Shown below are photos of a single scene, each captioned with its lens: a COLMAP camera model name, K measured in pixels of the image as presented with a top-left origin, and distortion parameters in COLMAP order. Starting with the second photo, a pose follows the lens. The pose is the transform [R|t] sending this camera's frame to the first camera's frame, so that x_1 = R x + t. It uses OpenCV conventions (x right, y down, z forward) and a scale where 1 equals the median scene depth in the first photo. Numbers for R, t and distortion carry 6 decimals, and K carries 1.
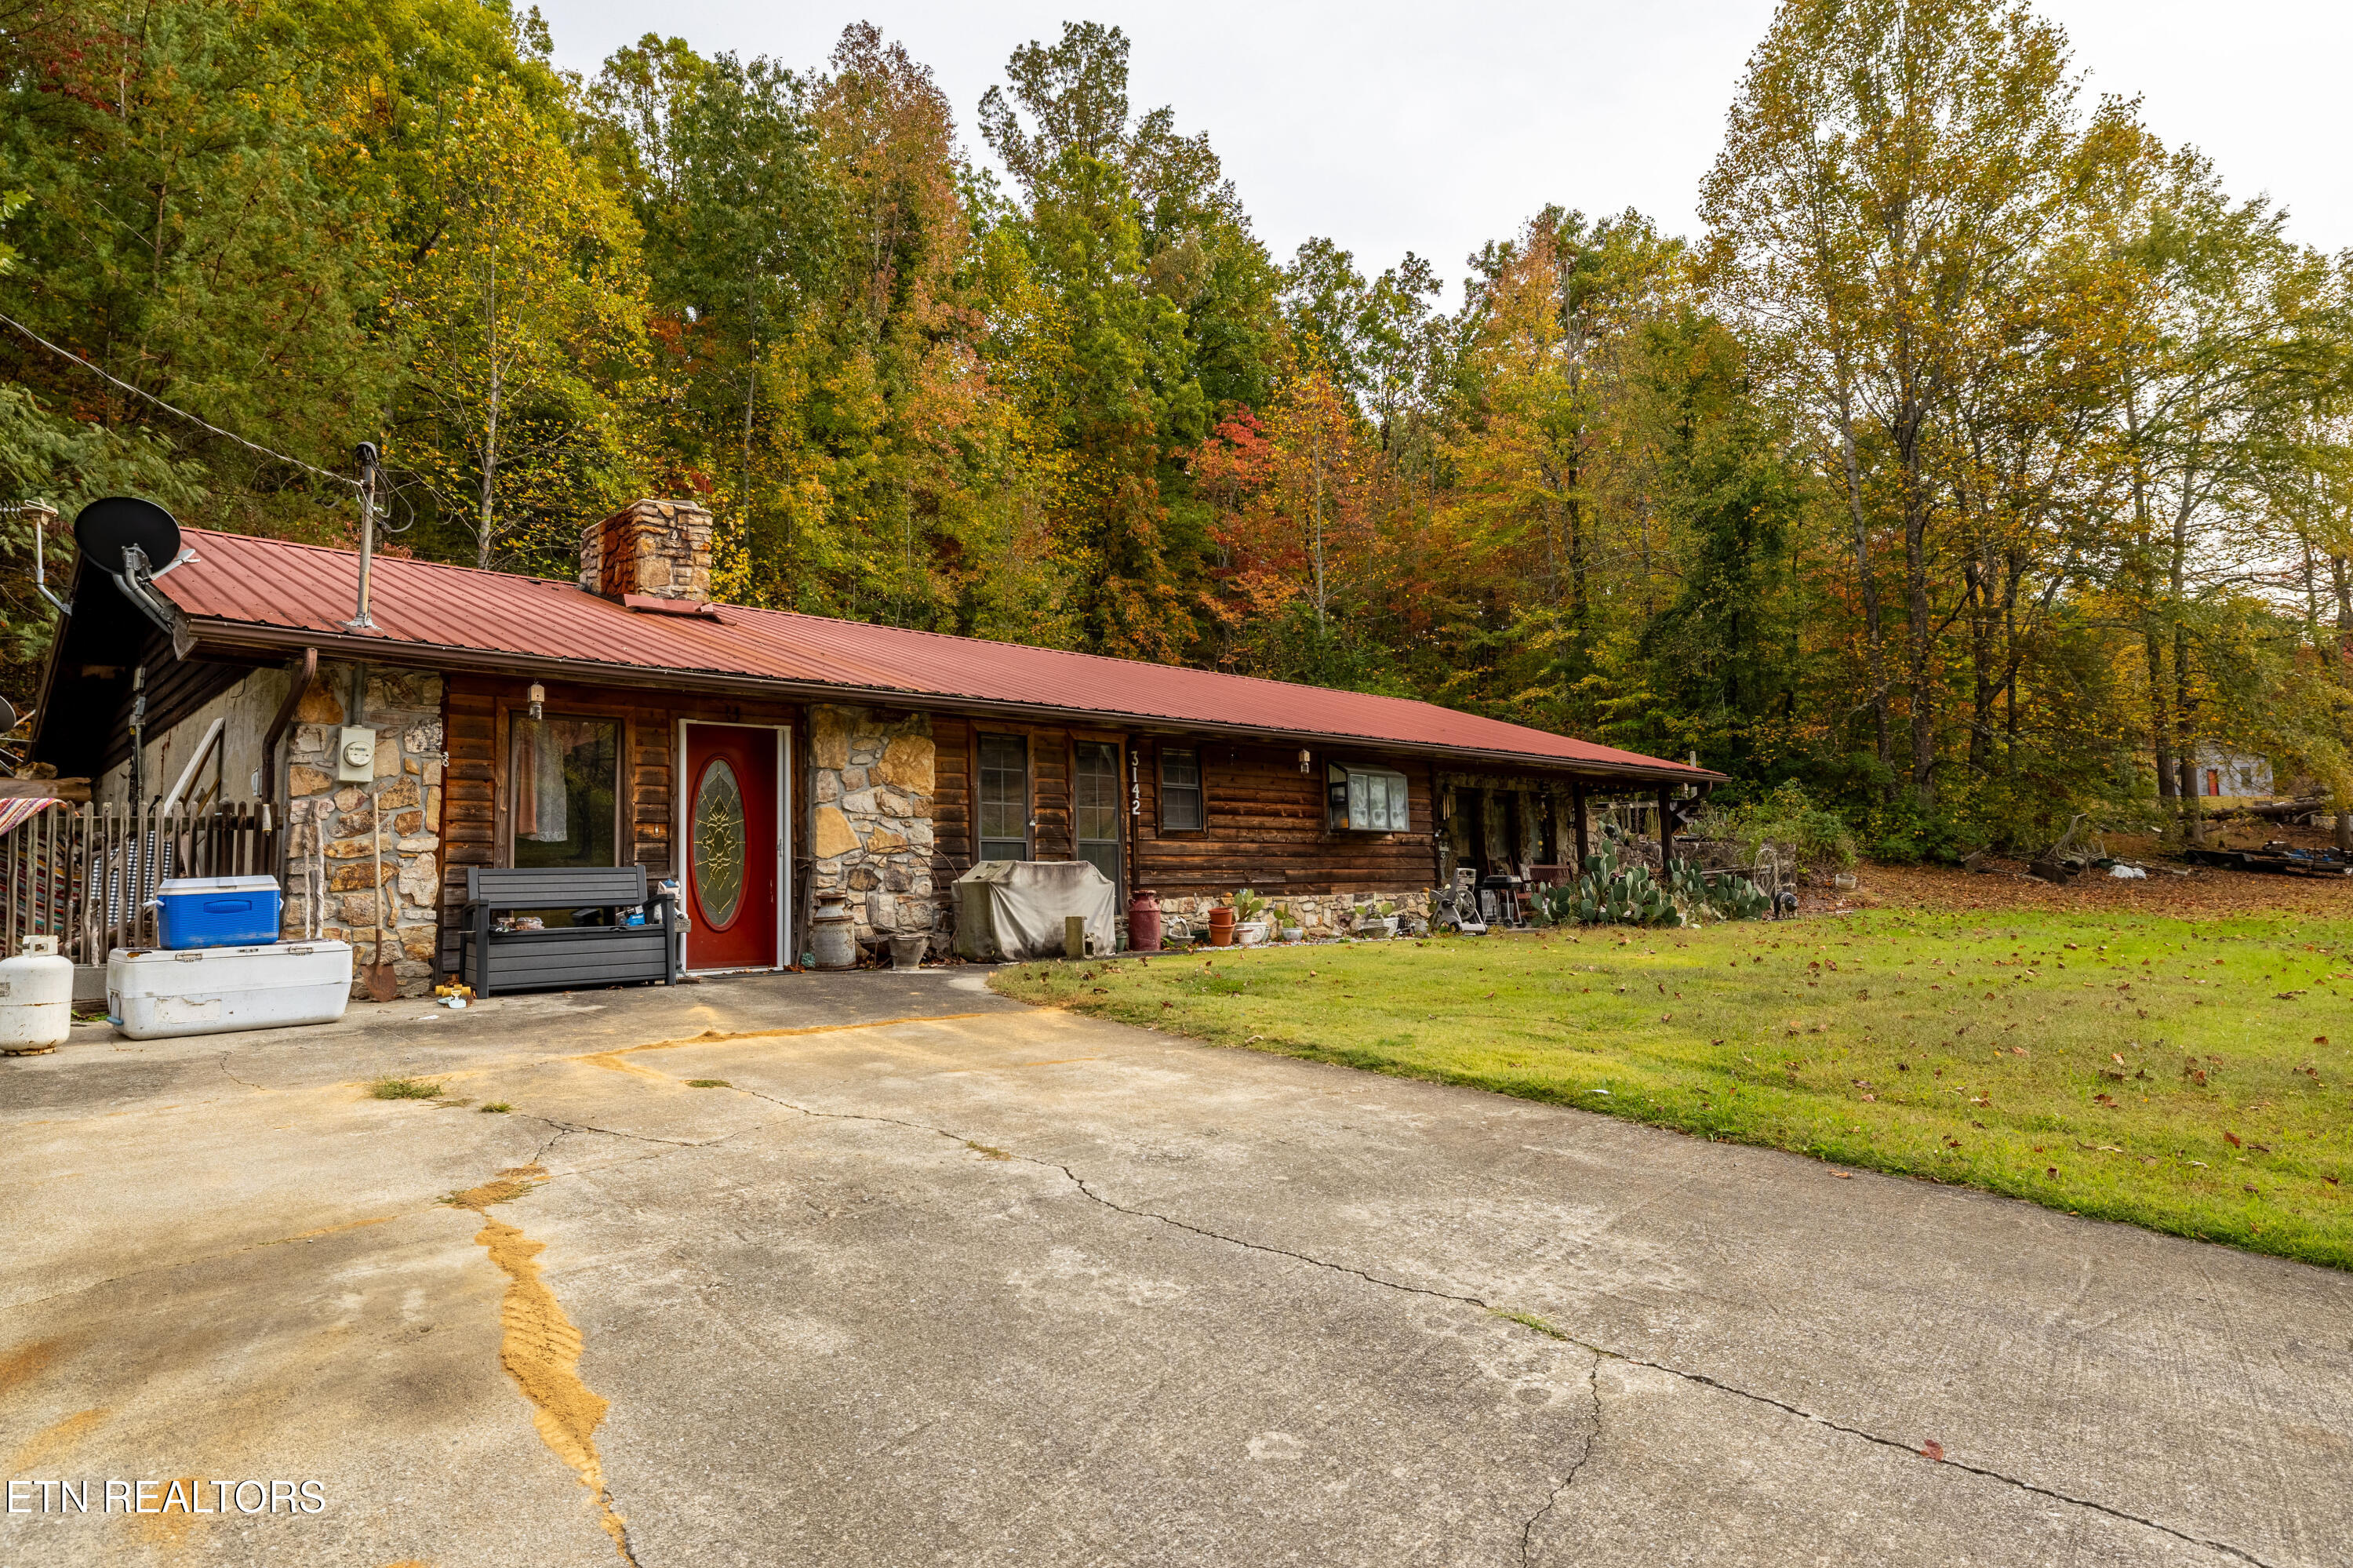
lens RADIAL K [[1337.8, 0, 1168.0], [0, 1337.8, 784.1], [0, 0, 1]] dist [-0.008467, -0.000584]
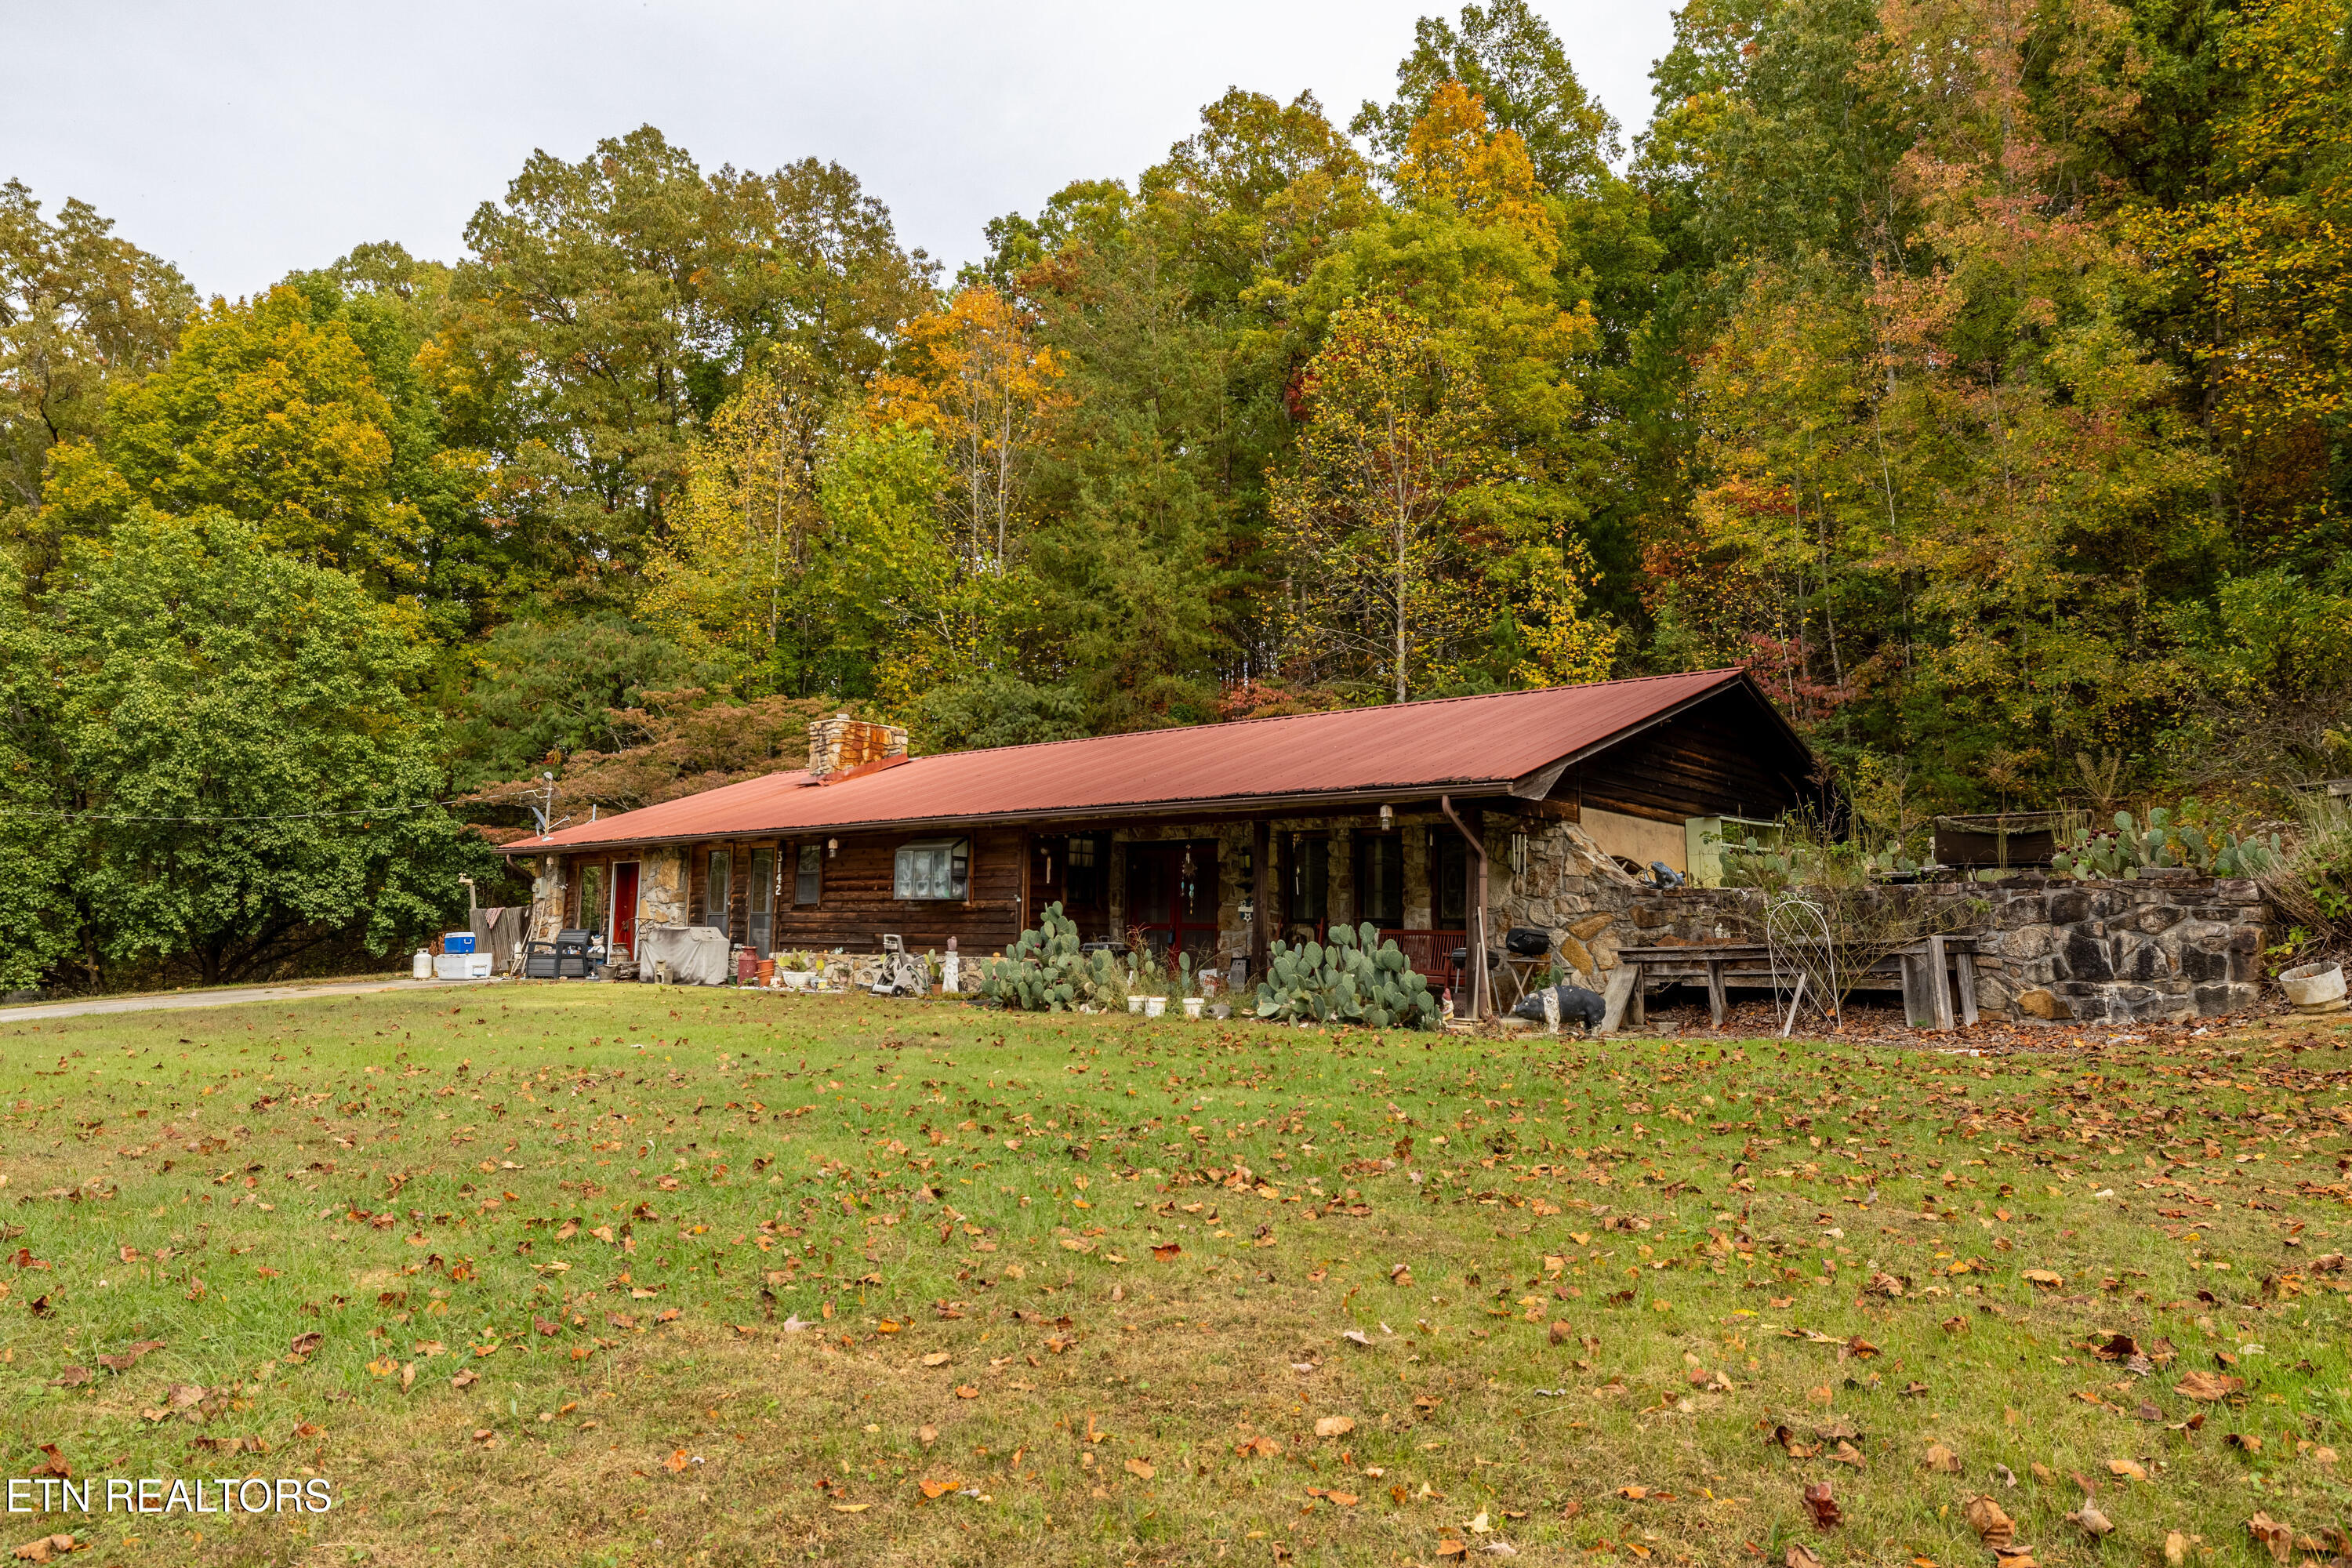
lens RADIAL K [[1593.5, 0, 1170.5], [0, 1593.5, 785.6], [0, 0, 1]] dist [0.003278, -0.000389]
pose [[0.083701, -0.079521, -0.993313, 2.077951], [0.065802, 0.995076, -0.074117, 0.072329], [0.994316, -0.059158, 0.088521, 1.504547]]
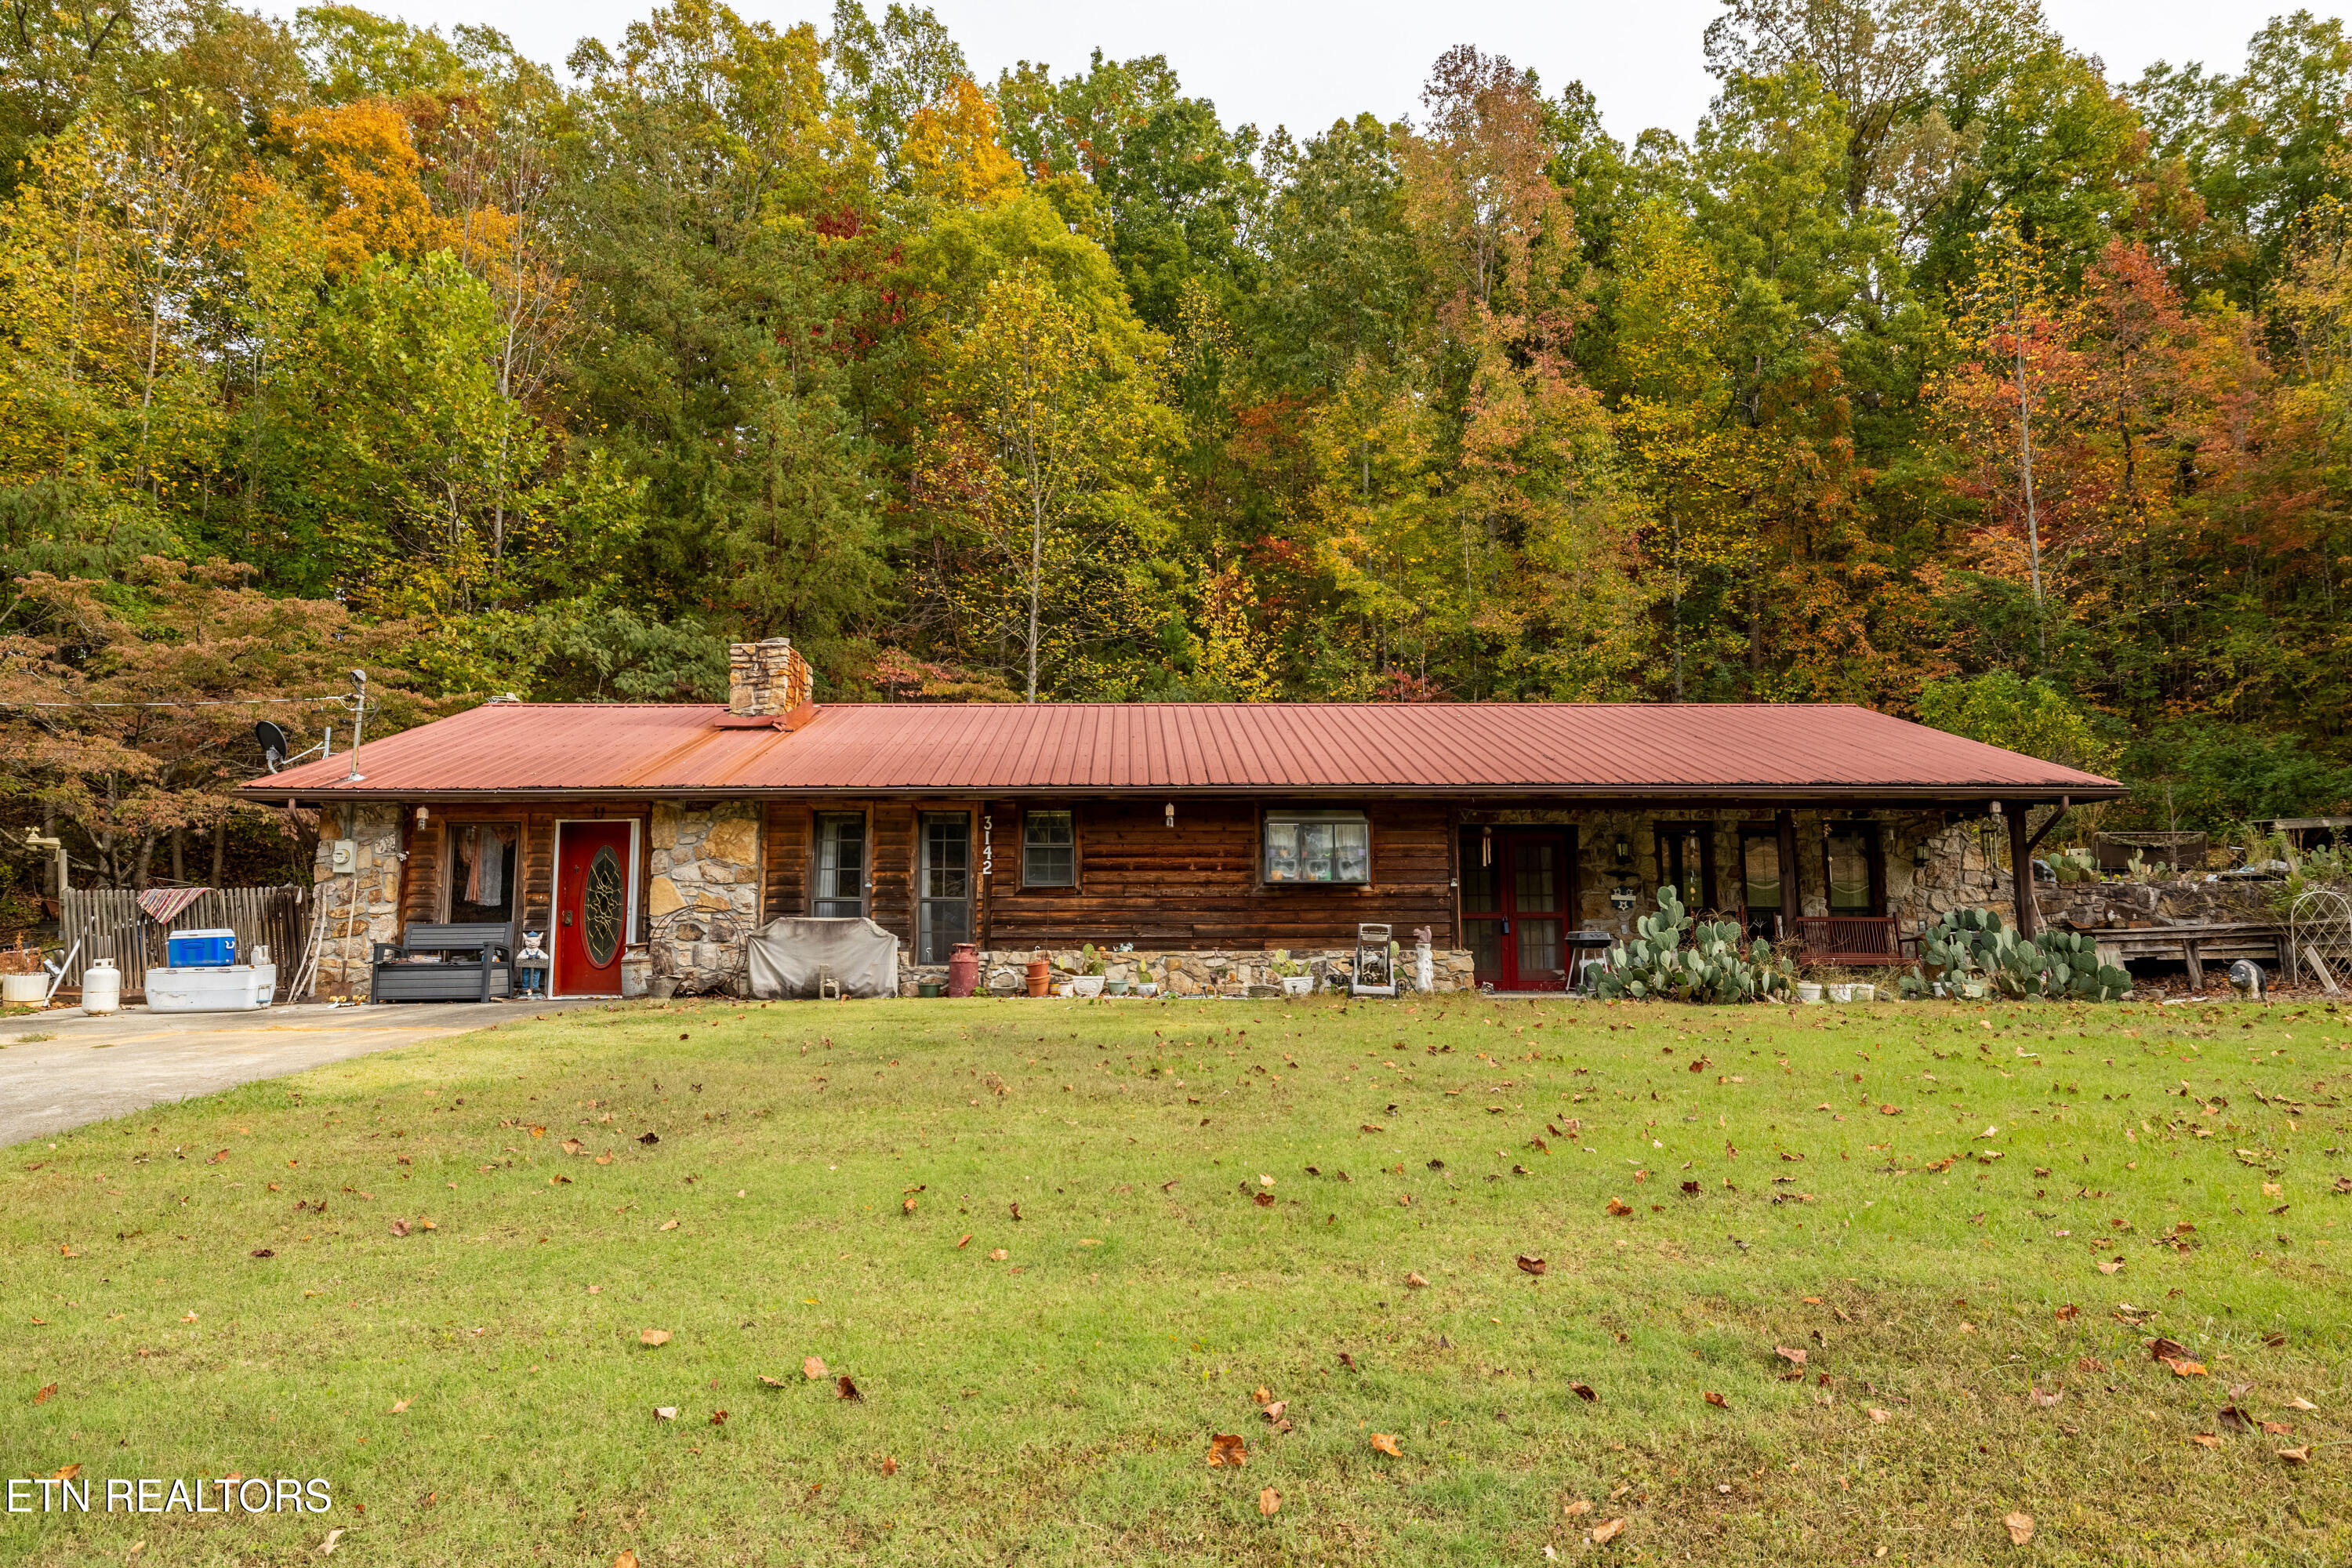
lens RADIAL K [[1484.3, 0, 1183.9], [0, 1484.3, 780.8], [0, 0, 1]] dist [-0.005187, -0.000225]
pose [[0.743923, -0.060671, -0.665506, 1.071253], [0.042923, 0.998152, -0.043017, 0.006487], [0.666886, 0.003436, 0.745152, 0.233066]]
